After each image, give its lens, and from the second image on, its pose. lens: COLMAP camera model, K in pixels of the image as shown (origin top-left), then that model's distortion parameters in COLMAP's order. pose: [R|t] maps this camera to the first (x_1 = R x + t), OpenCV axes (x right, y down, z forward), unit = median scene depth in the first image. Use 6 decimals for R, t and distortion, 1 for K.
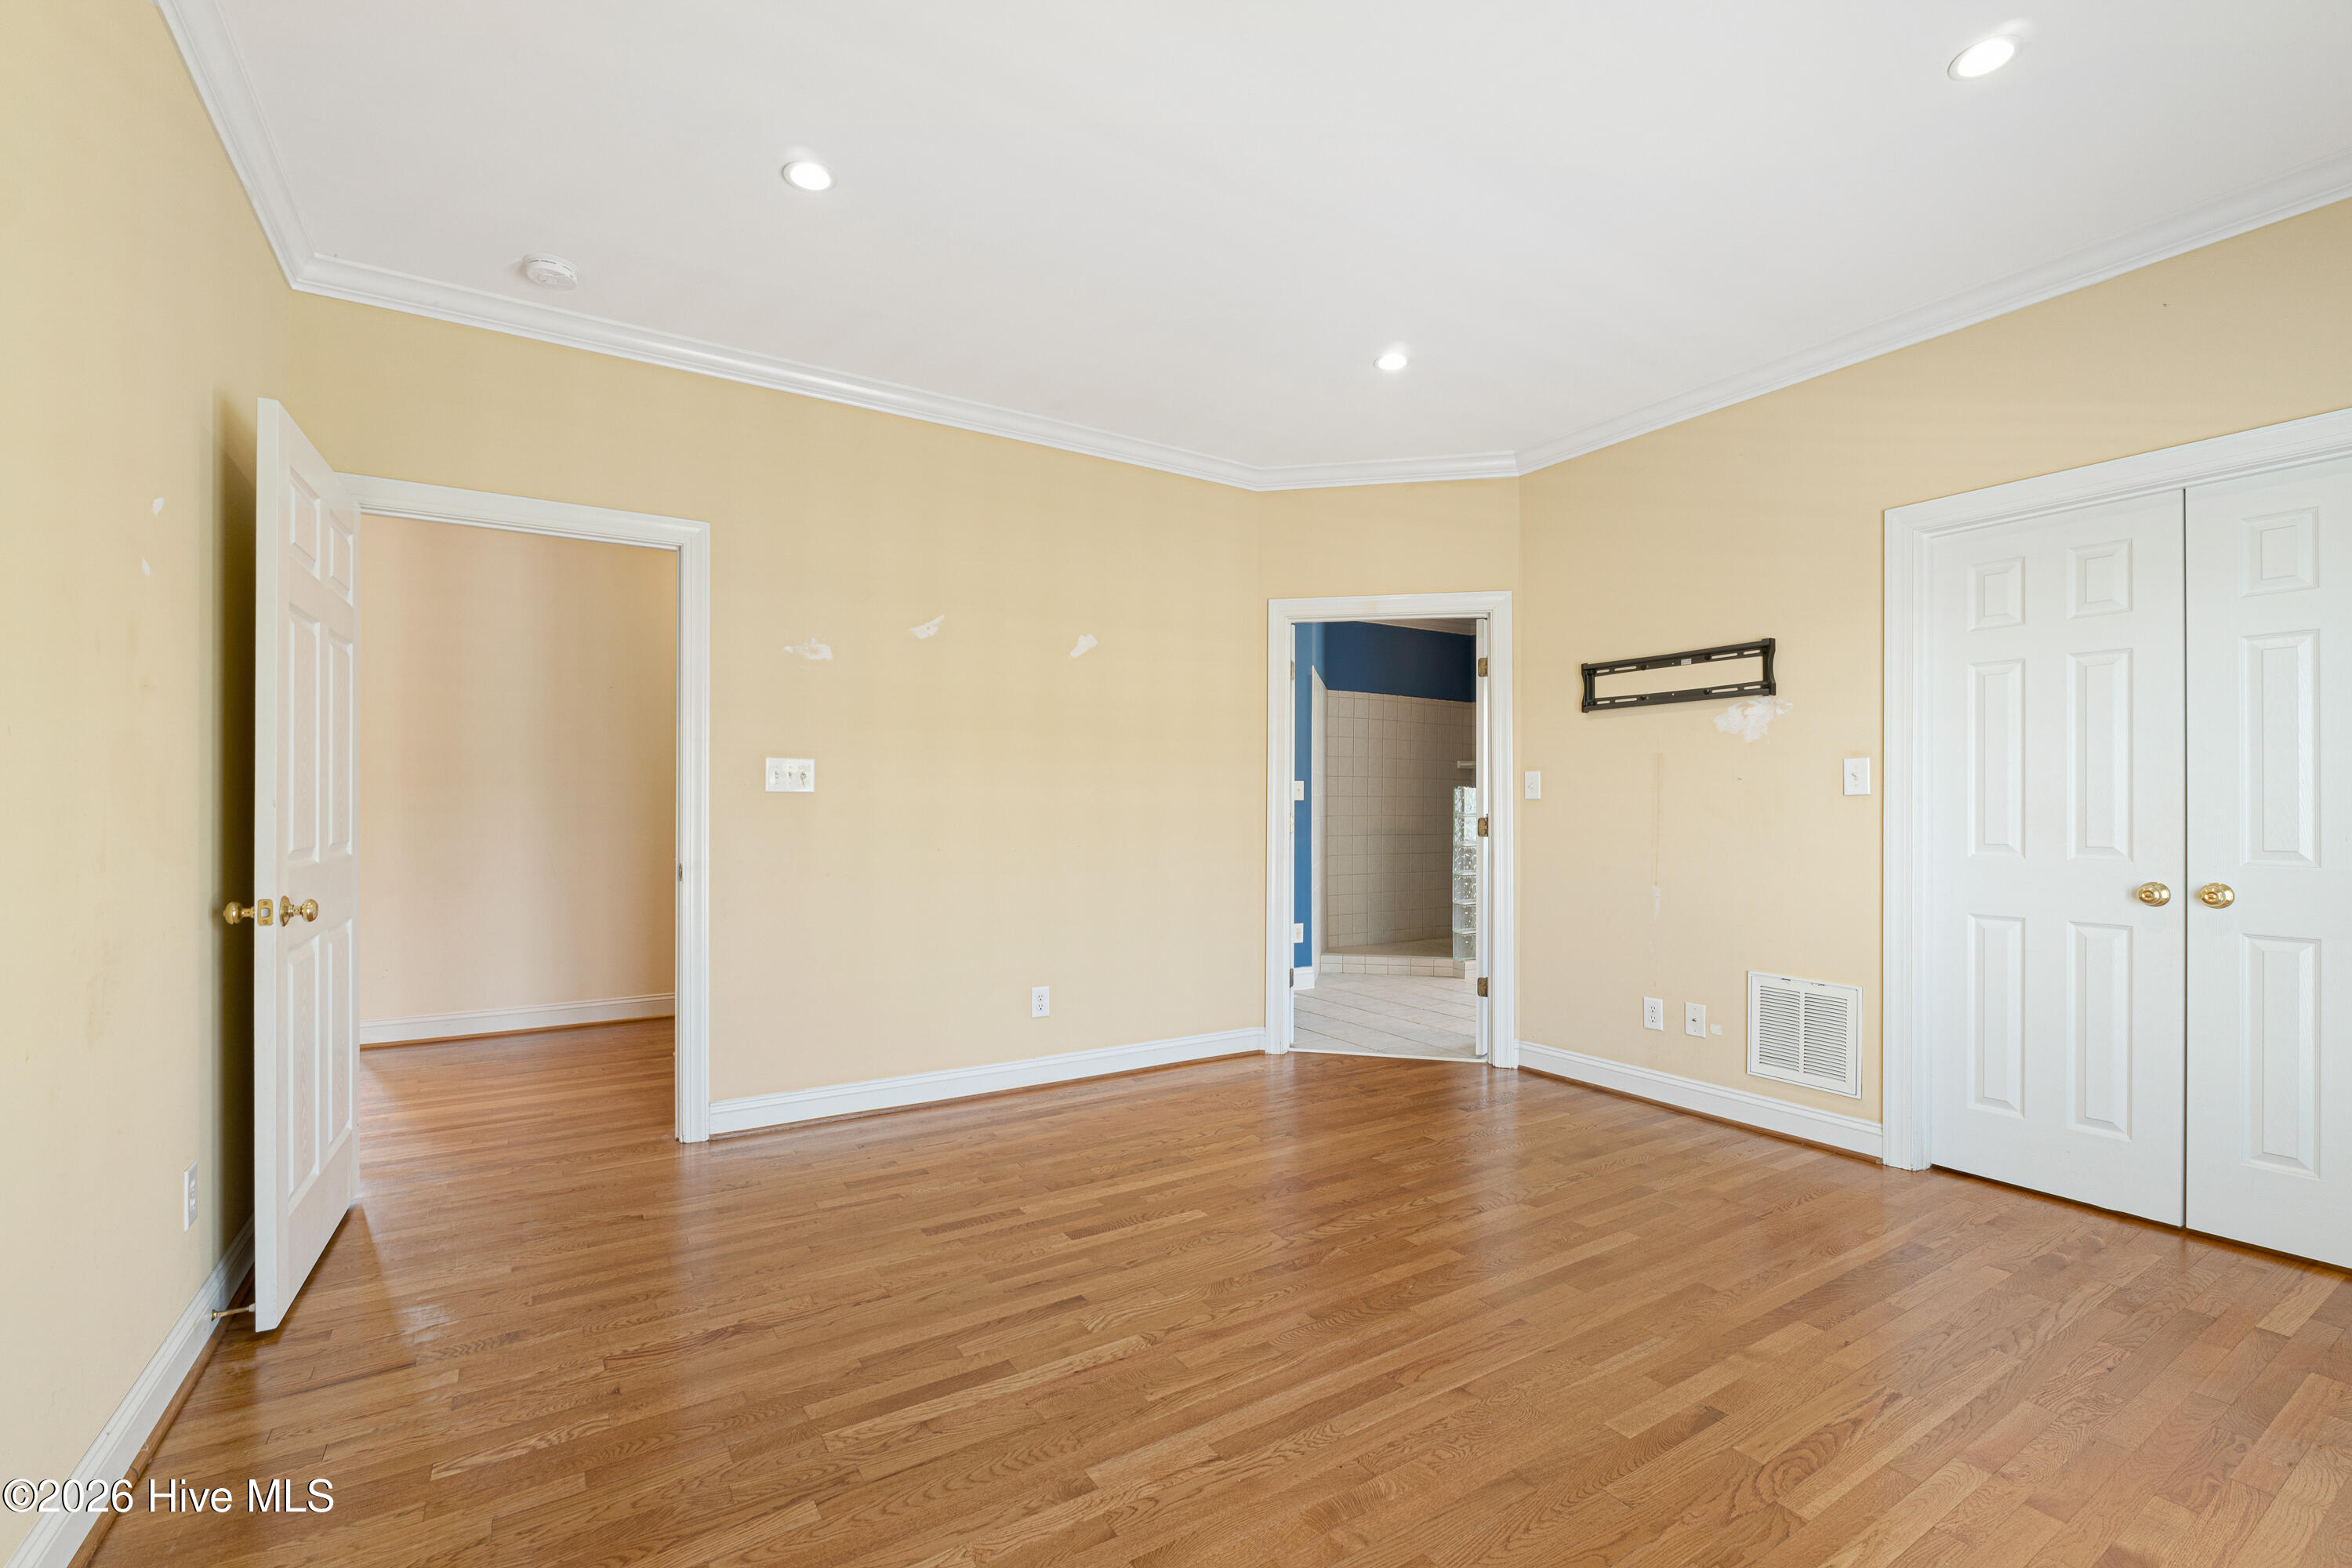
lens RADIAL K [[1004.7, 0, 1192.3], [0, 1004.7, 808.2], [0, 0, 1]] dist [0.000294, -0.000820]
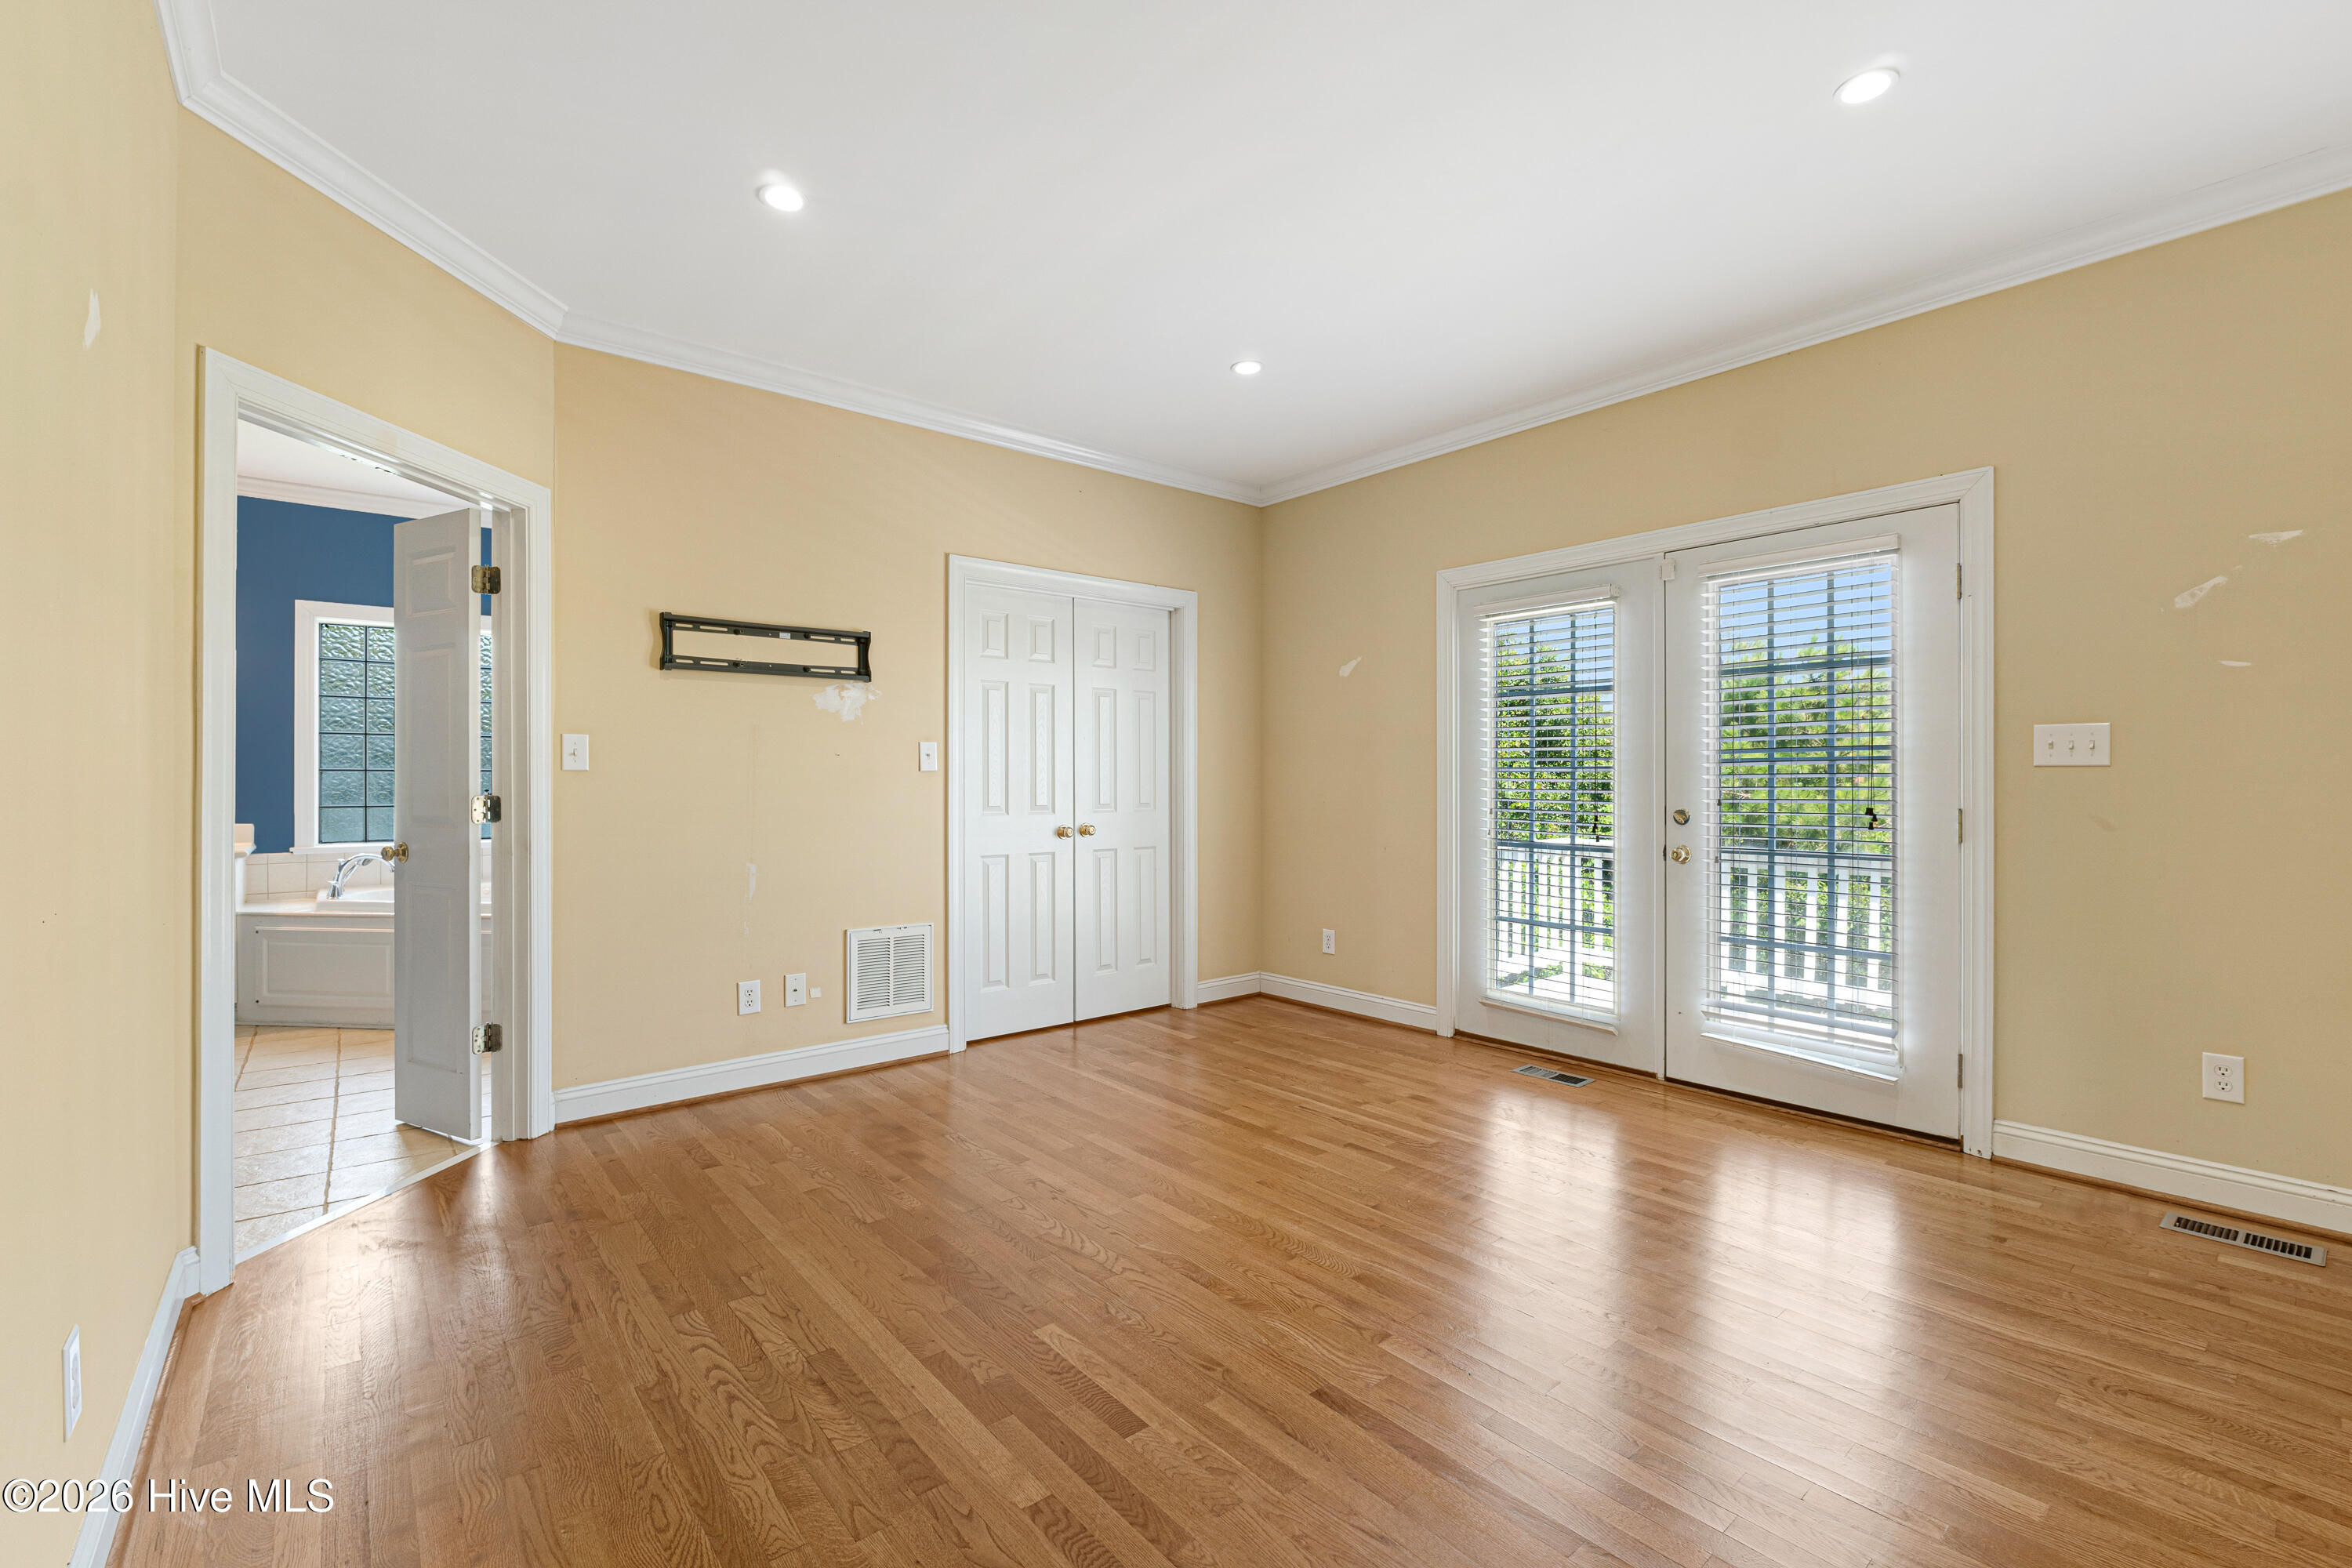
lens RADIAL K [[1004.7, 0, 1153.4], [0, 1004.7, 779.0], [0, 0, 1]] dist [0.000294, -0.000820]
pose [[-0.098045, 0.002392, 0.995179, -0.588588], [0.001753, 0.999996, -0.002231, 0.000135], [-0.995180, 0.001526, -0.098049, 0.794609]]
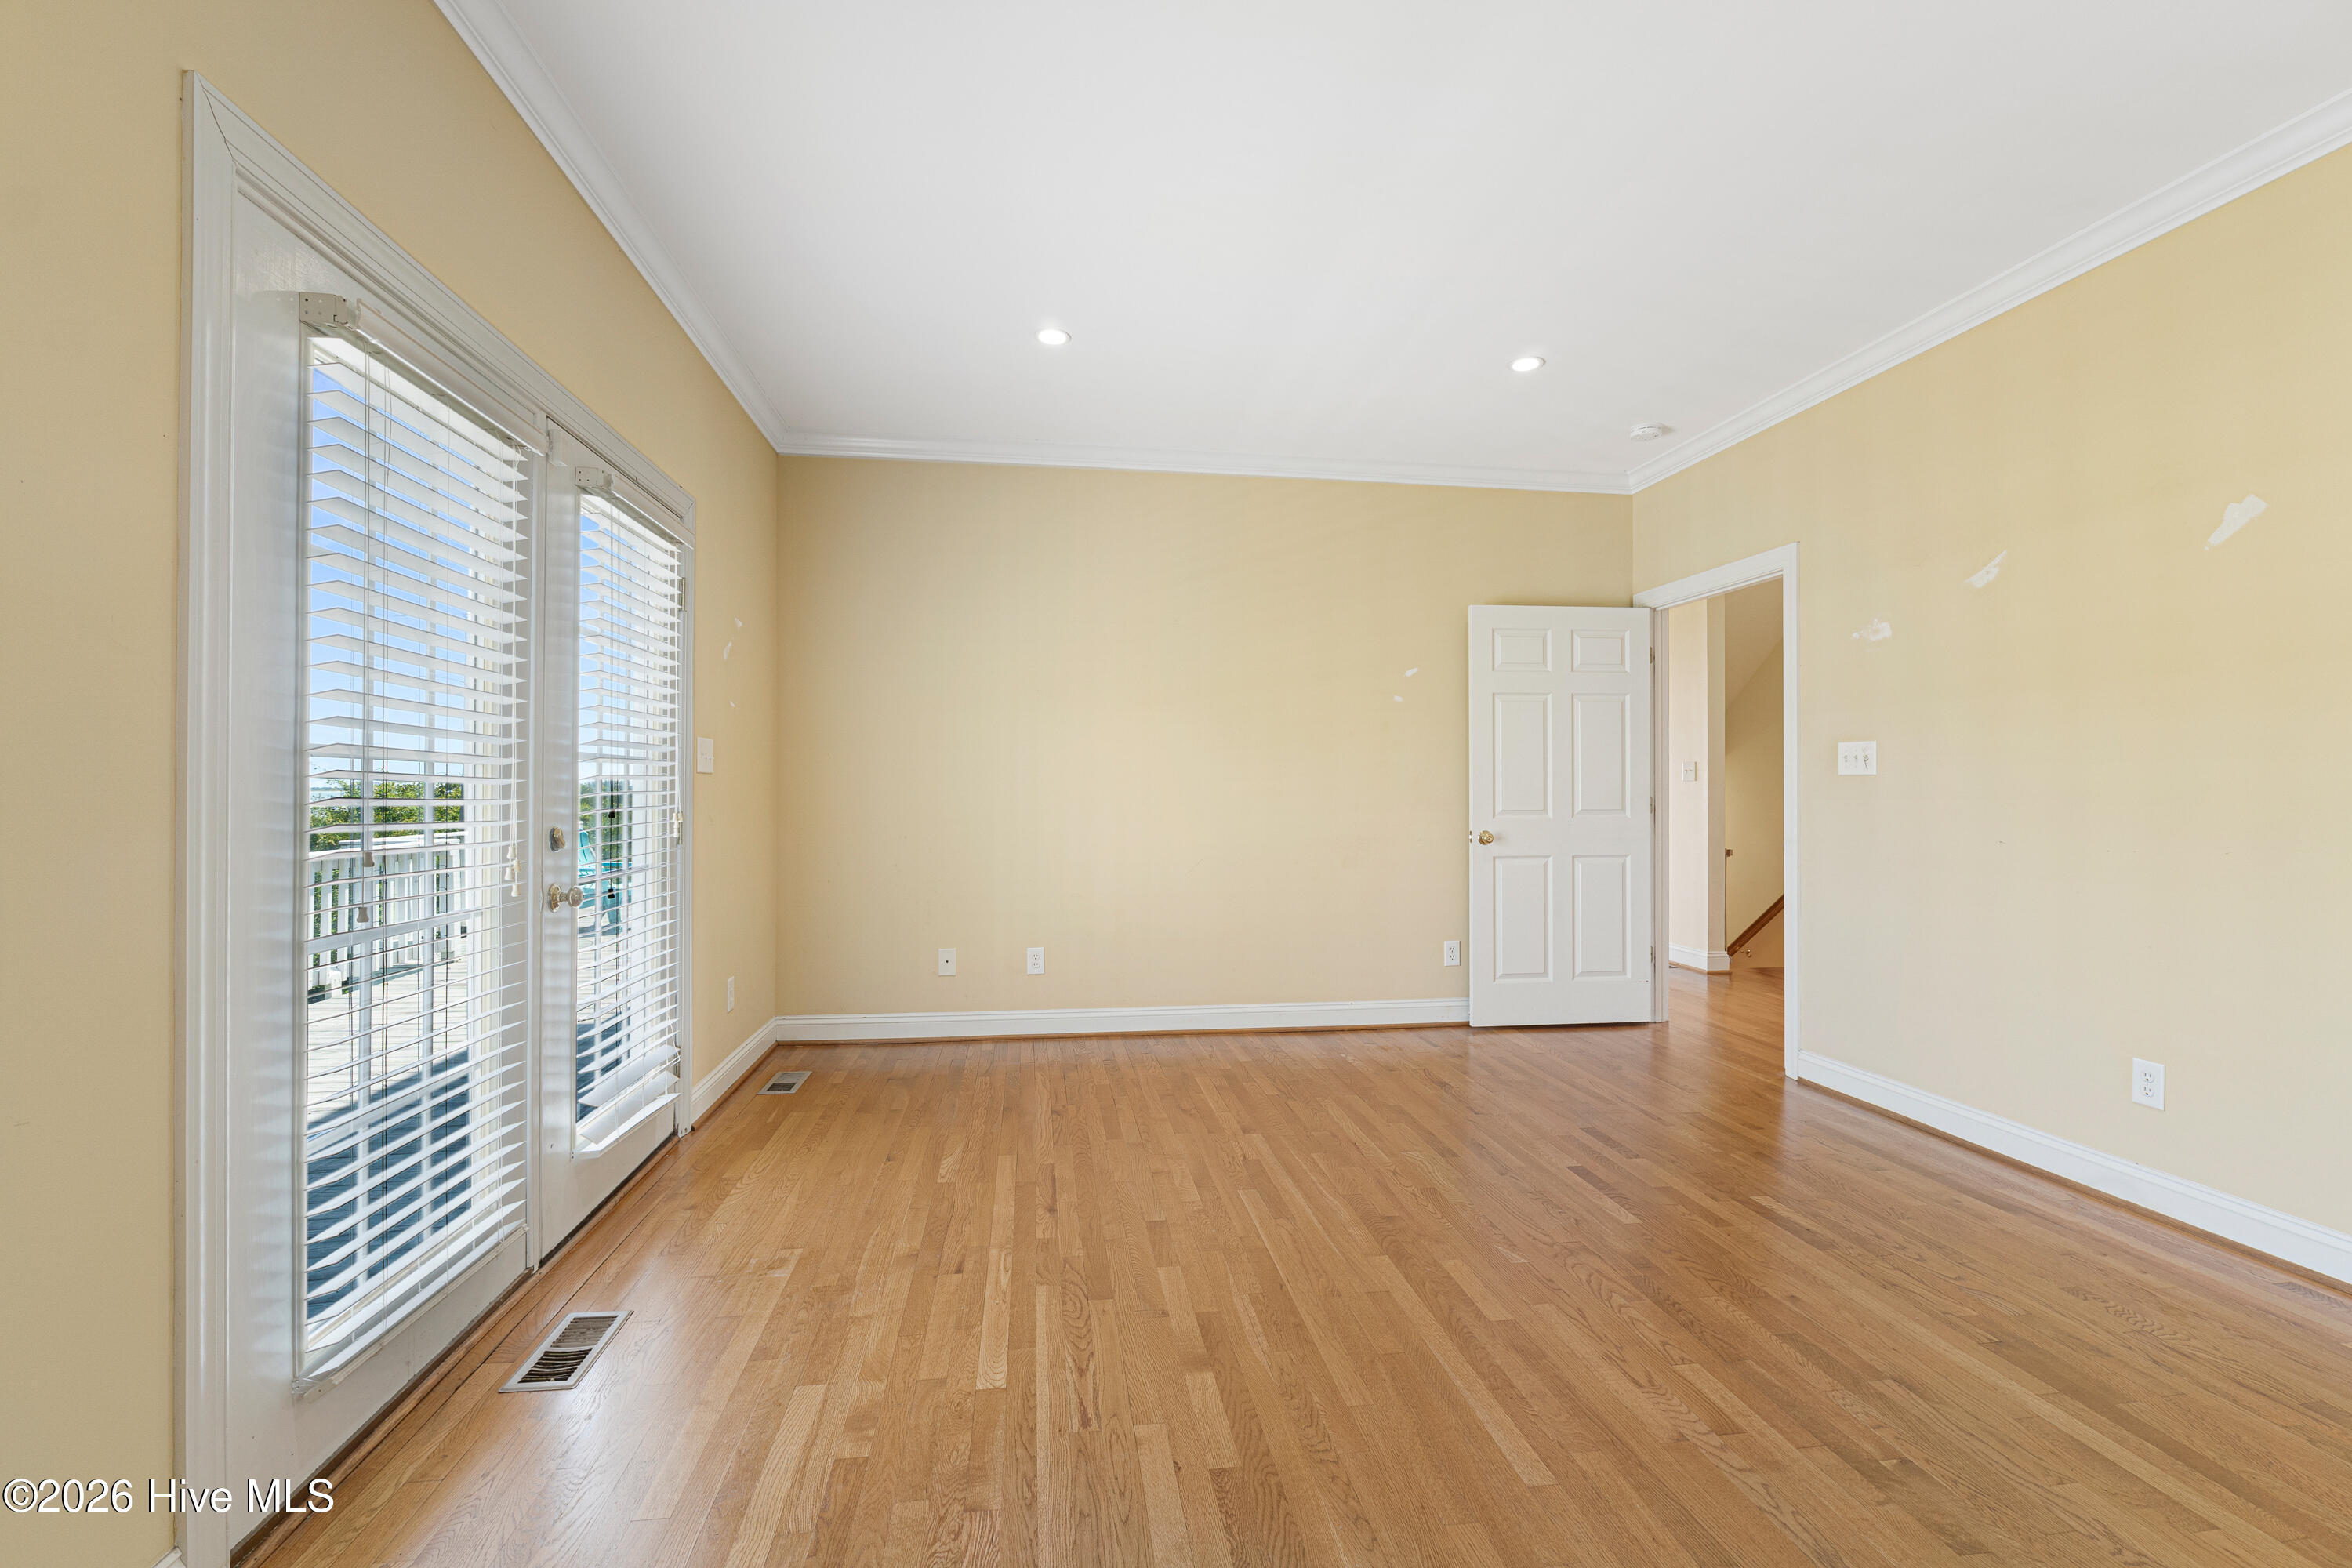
lens RADIAL K [[1004.7, 0, 1172.7], [0, 1004.7, 779.7], [0, 0, 1]] dist [0.000294, -0.000820]
pose [[-0.419038, -0.014306, -0.907856, 0.831705], [-0.004983, 0.999897, -0.013456, 0.005957], [0.907955, -0.001115, -0.419066, 0.803800]]
